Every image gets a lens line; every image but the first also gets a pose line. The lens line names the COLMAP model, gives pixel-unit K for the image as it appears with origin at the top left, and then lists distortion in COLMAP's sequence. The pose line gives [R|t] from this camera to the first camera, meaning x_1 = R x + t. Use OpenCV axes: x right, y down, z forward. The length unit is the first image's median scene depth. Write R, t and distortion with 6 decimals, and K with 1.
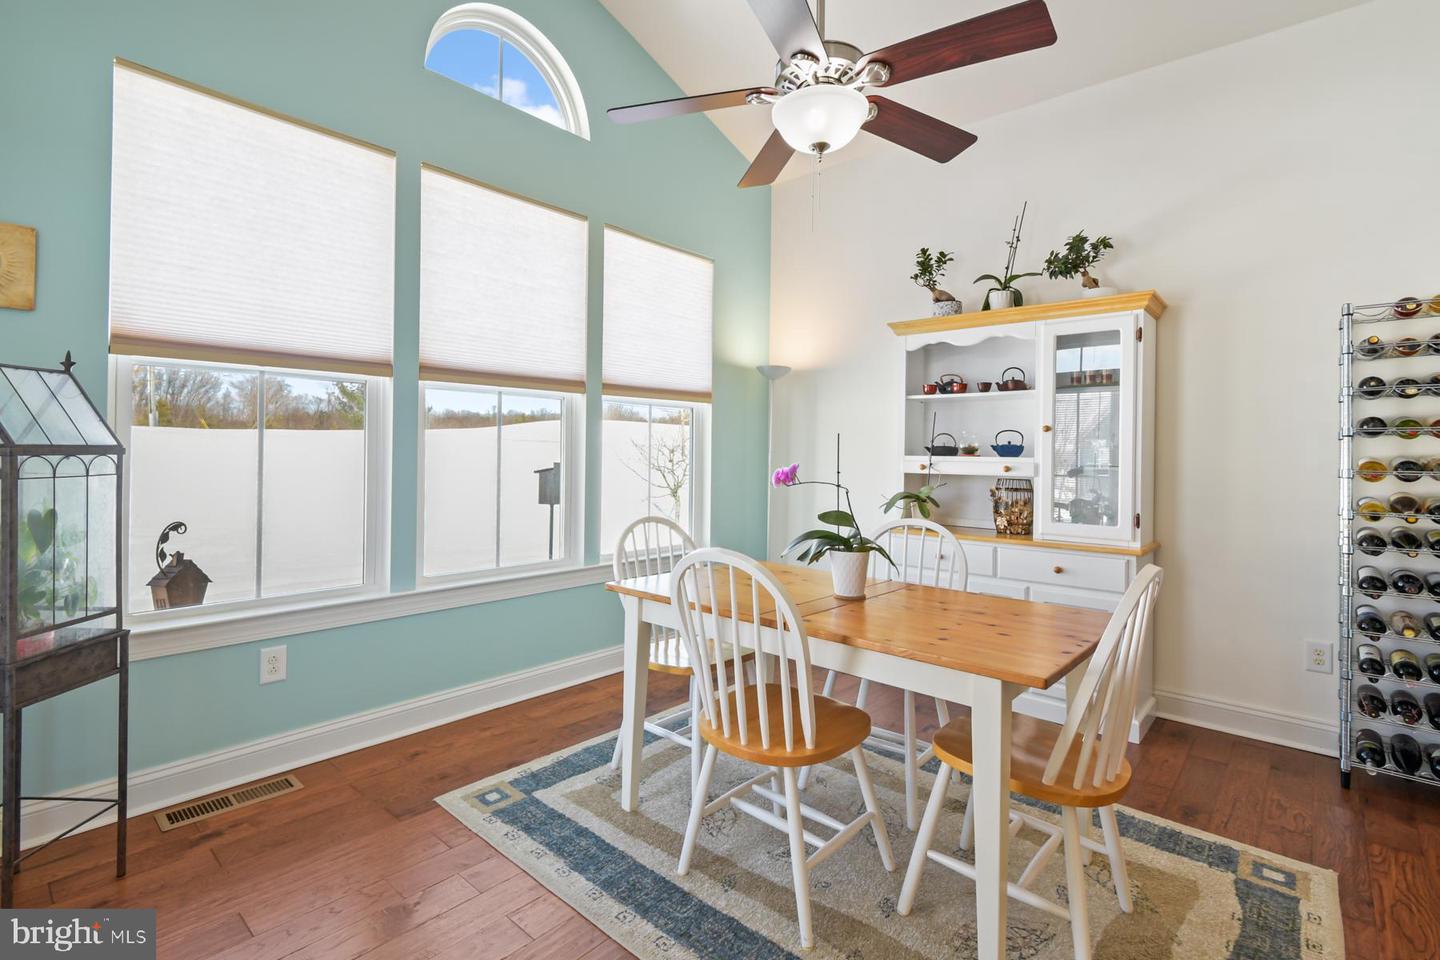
lens RADIAL K [[678.0, 0, 709.1], [0, 678.0, 454.1], [0, 0, 1]] dist [0.001820, -0.000453]
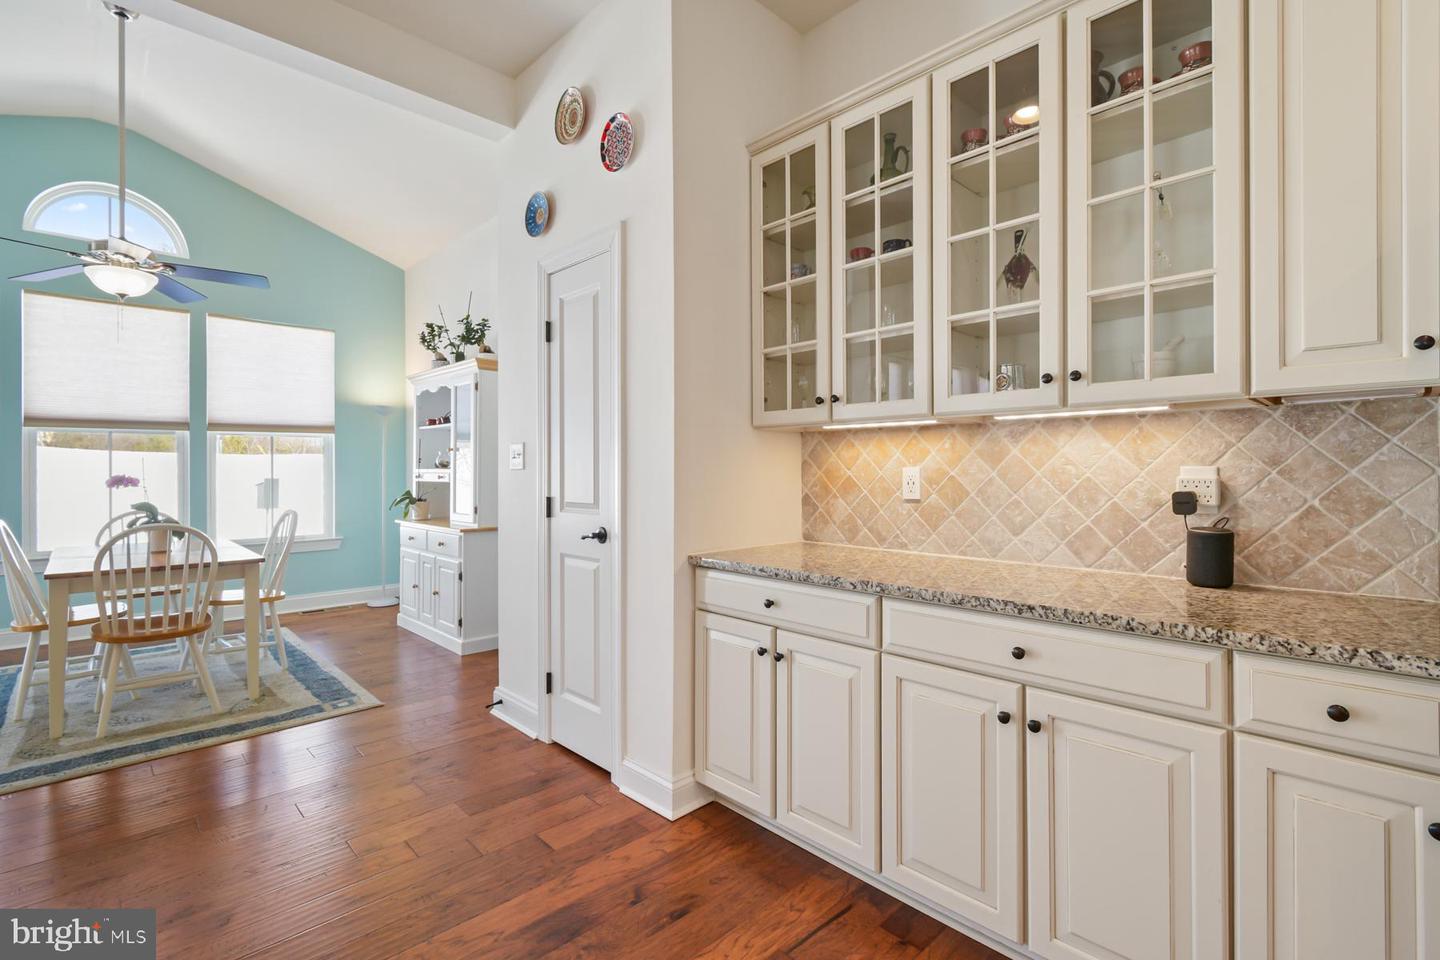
lens RADIAL K [[662.0, 0, 718.0], [0, 662.0, 467.6], [0, 0, 1]] dist [0.003654, 0.000202]
pose [[0.997407, -0.016034, -0.070159, 1.571507], [0.015880, 0.999870, -0.002757, 0.020490], [0.070194, 0.001636, 0.997532, -0.529953]]
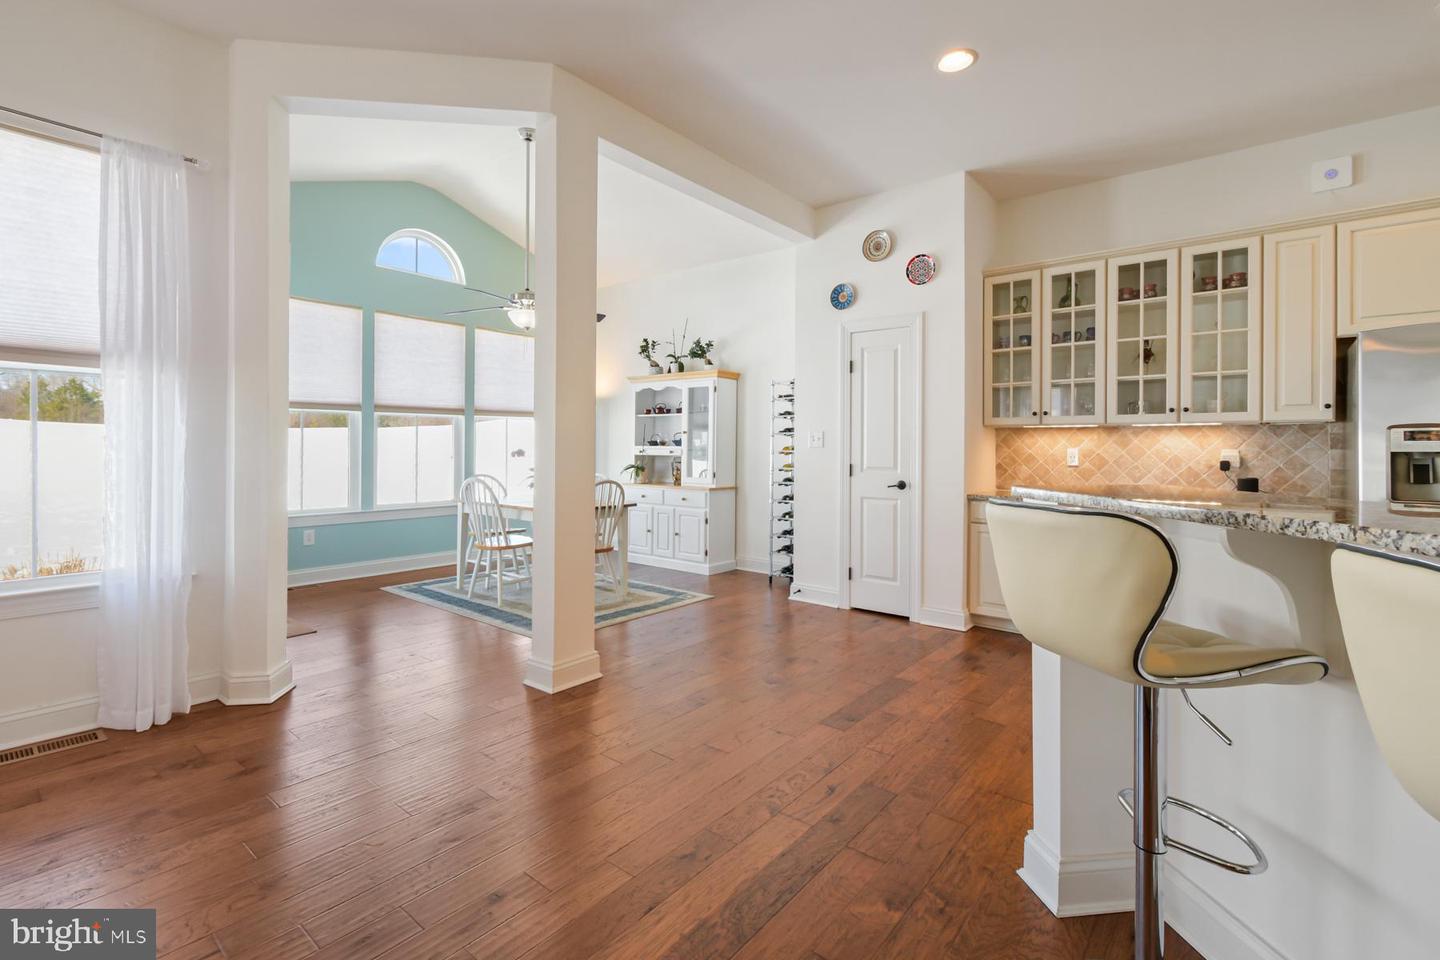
lens RADIAL K [[656.1, 0, 718.0], [0, 656.1, 446.0], [0, 0, 1]] dist [0.003198, 0.000115]
pose [[0.998728, -0.006367, 0.050025, 0.665557], [0.006445, 0.999978, -0.001410, 0.010312], [-0.050015, 0.001731, 0.998747, -1.358183]]
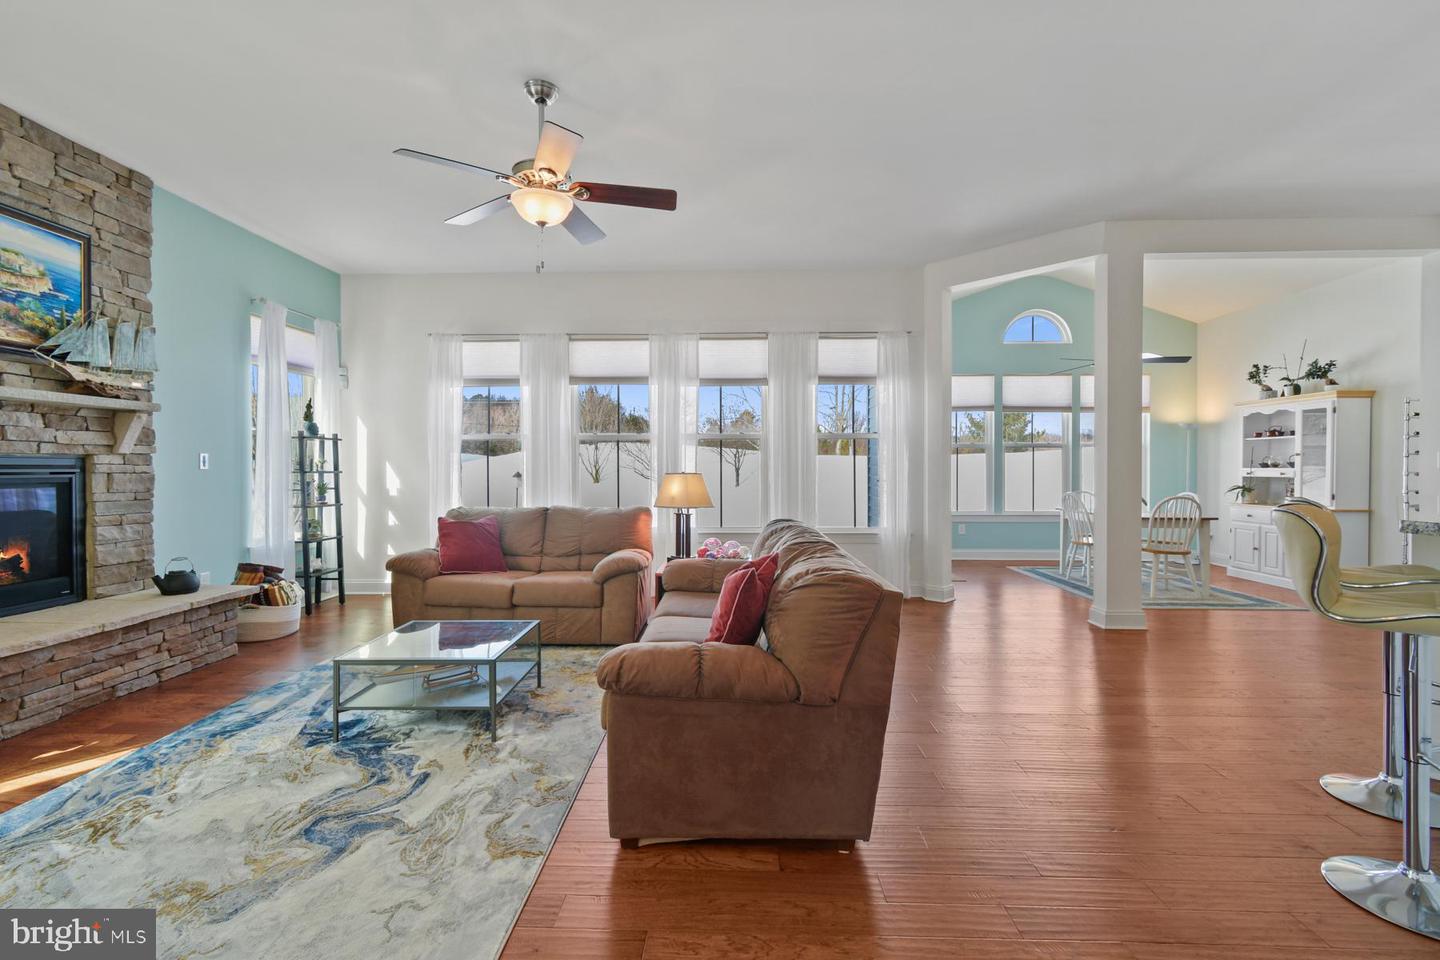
lens RADIAL K [[635.5, 0, 721.0], [0, 635.5, 473.2], [0, 0, 1]] dist [0.003357, -0.001380]
pose [[0.645389, -0.007715, -0.763815, 1.137590], [0.009625, 0.999952, -0.001967, 0.010375], [0.763793, -0.006082, 0.645432, -2.206938]]
